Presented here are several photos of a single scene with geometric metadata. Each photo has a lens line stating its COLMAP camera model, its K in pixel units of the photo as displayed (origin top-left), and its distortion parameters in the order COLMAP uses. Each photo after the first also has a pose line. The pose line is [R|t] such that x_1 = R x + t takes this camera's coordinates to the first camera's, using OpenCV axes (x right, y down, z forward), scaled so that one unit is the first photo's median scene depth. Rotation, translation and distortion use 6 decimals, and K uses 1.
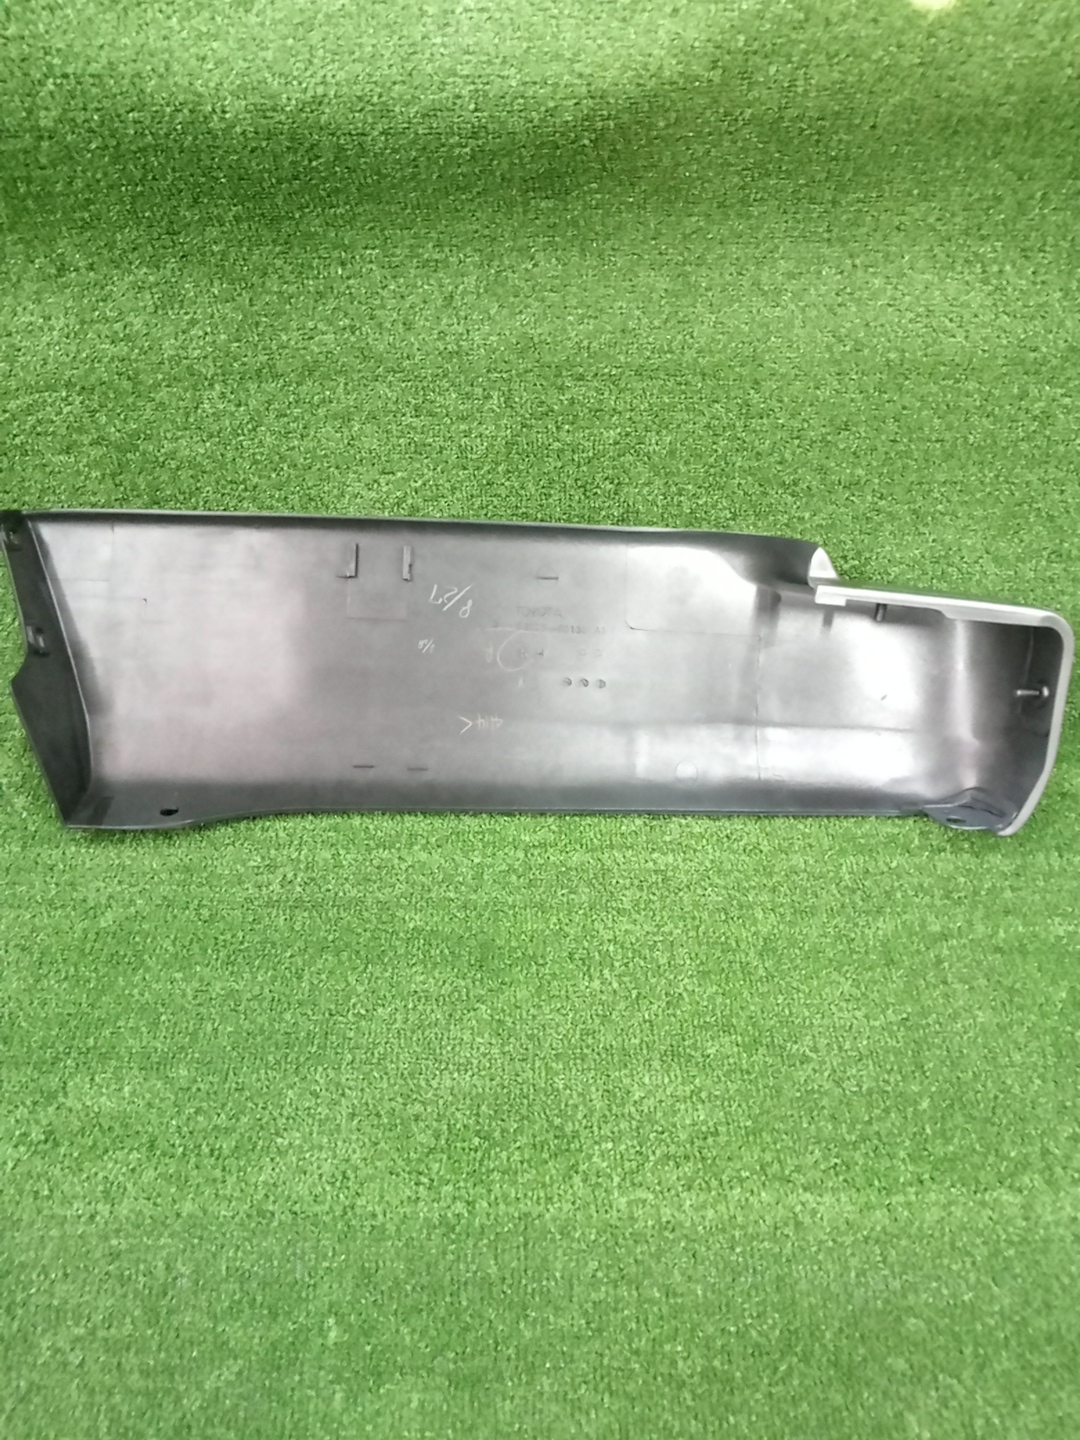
lens RADIAL K [[420.8, 0, 456.3], [0, 420.8, 715.8], [0, 0, 1]] dist [0.000544, -0.000034]
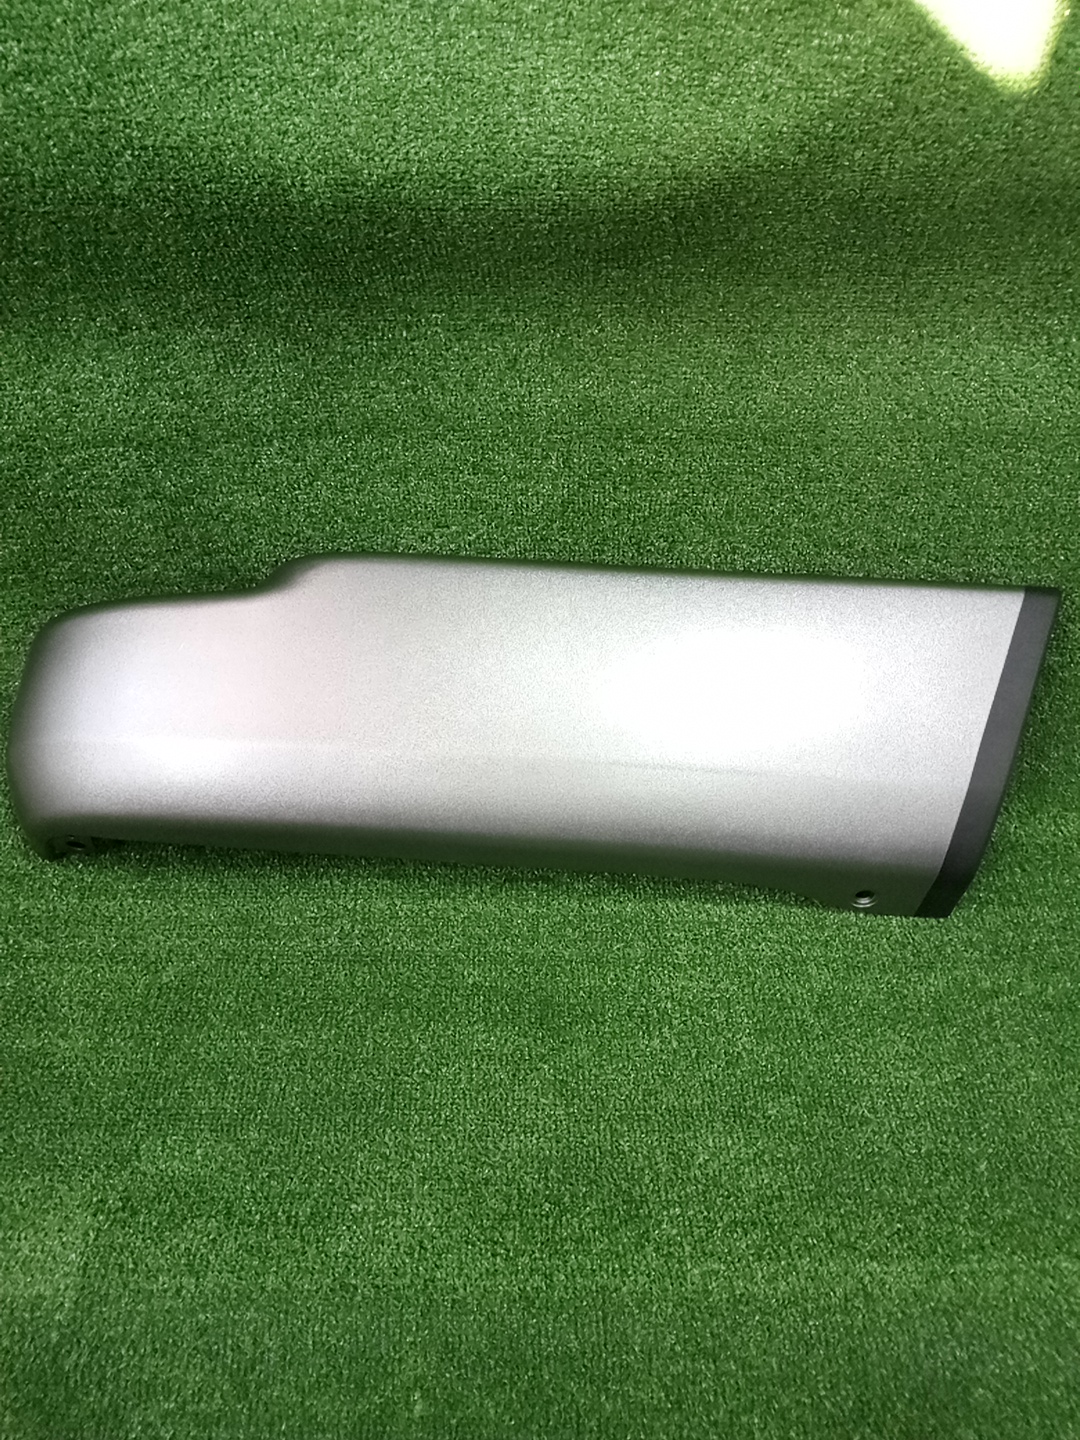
lens RADIAL K [[415.2, 0, 495.6], [0, 415.2, 756.1], [0, 0, 1]] dist [0.006070, -0.001096]
pose [[0.999973, 0.005003, 0.005392, -0.081573], [-0.005057, 0.999938, 0.009906, -0.085981], [-0.005342, -0.009933, 0.999936, -0.001233]]
